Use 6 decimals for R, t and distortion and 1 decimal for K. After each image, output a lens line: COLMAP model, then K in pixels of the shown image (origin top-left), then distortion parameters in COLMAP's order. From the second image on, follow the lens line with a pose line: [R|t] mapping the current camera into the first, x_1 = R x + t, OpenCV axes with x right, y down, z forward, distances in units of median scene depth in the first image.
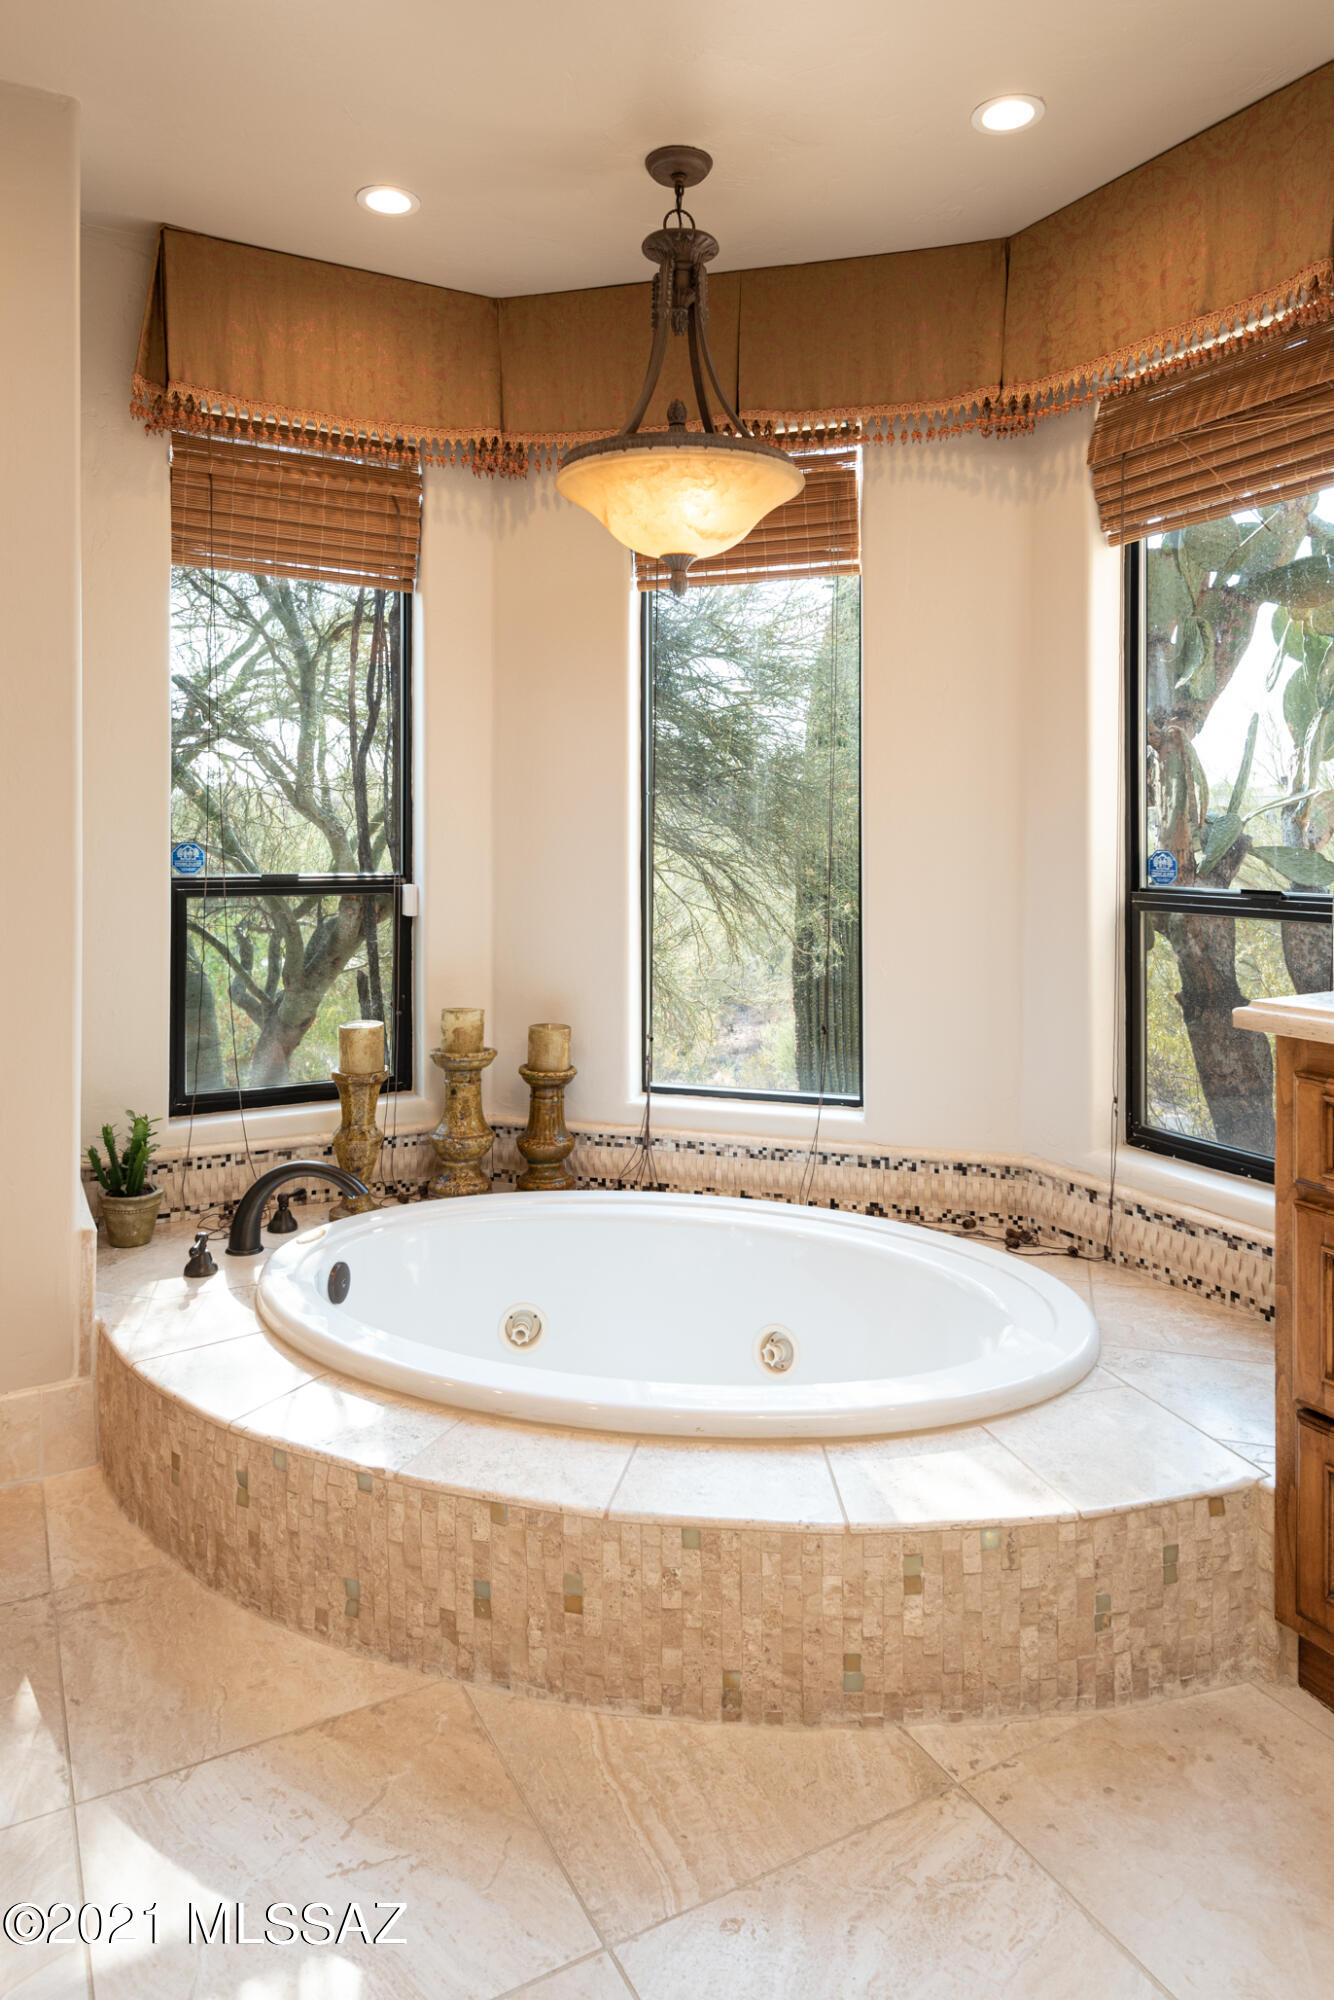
lens RADIAL K [[1261.0, 0, 678.7], [0, 1261.0, 804.3], [0, 0, 1]] dist [0.013340, -0.001712]
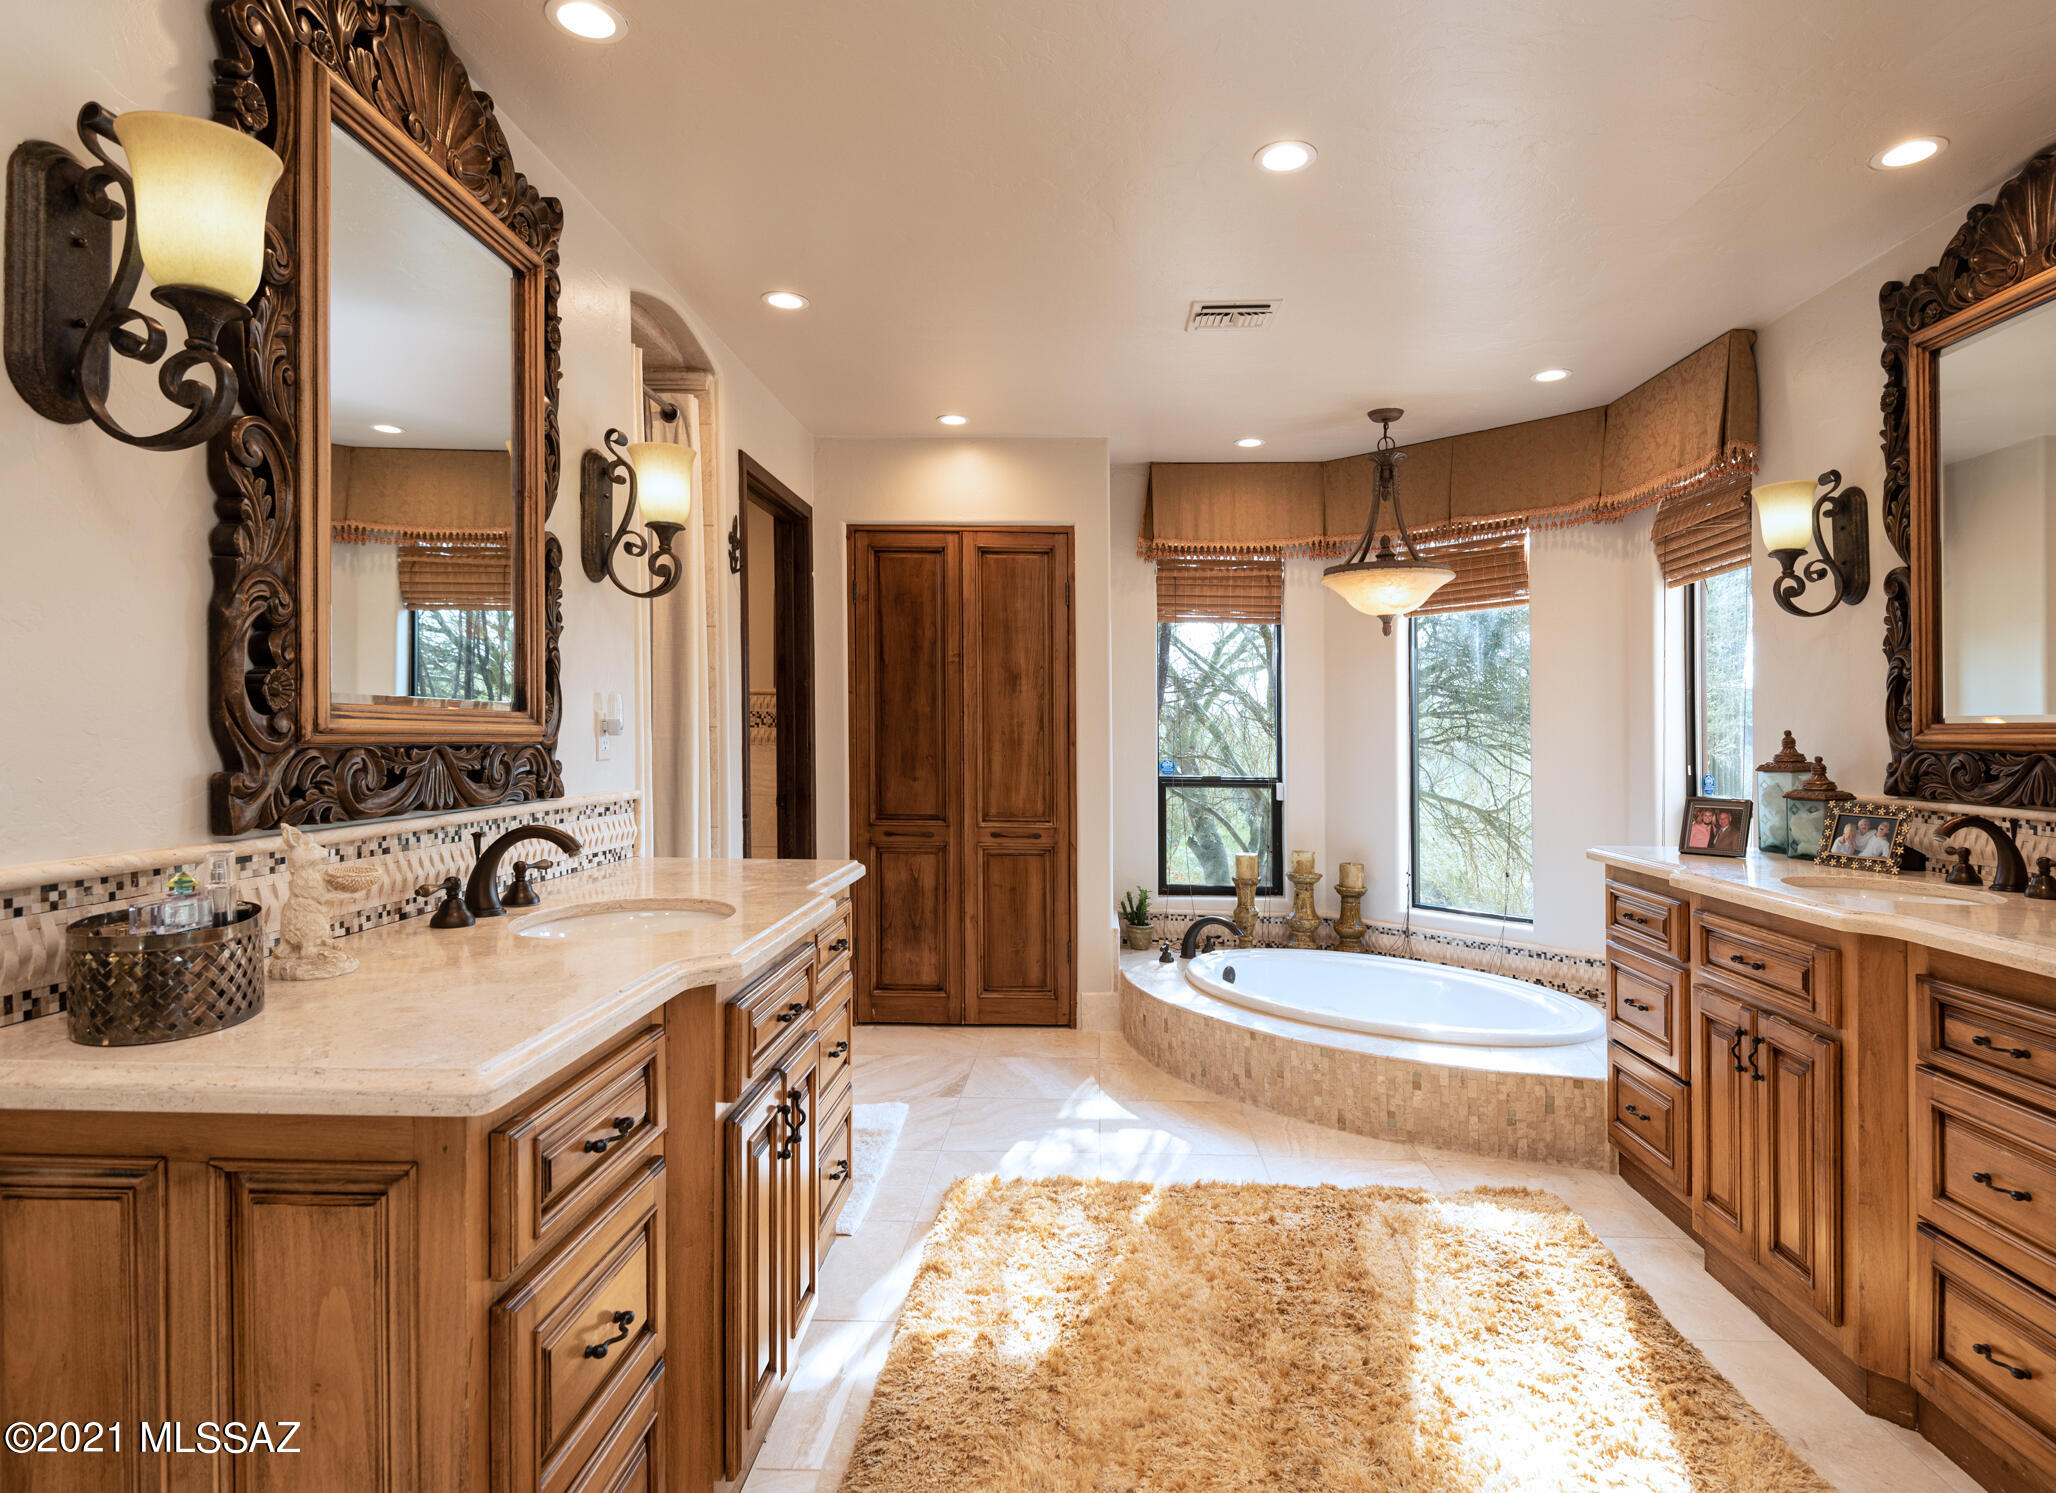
lens RADIAL K [[1125.3, 0, 1029.7], [0, 1125.3, 738.5], [0, 0, 1]] dist [-0.000095, 0.000036]
pose [[0.844522, 0.004207, -0.535505, 0.416226], [0.007098, 0.999793, 0.019048, -0.041651], [0.535475, -0.019888, 0.844317, -0.676269]]
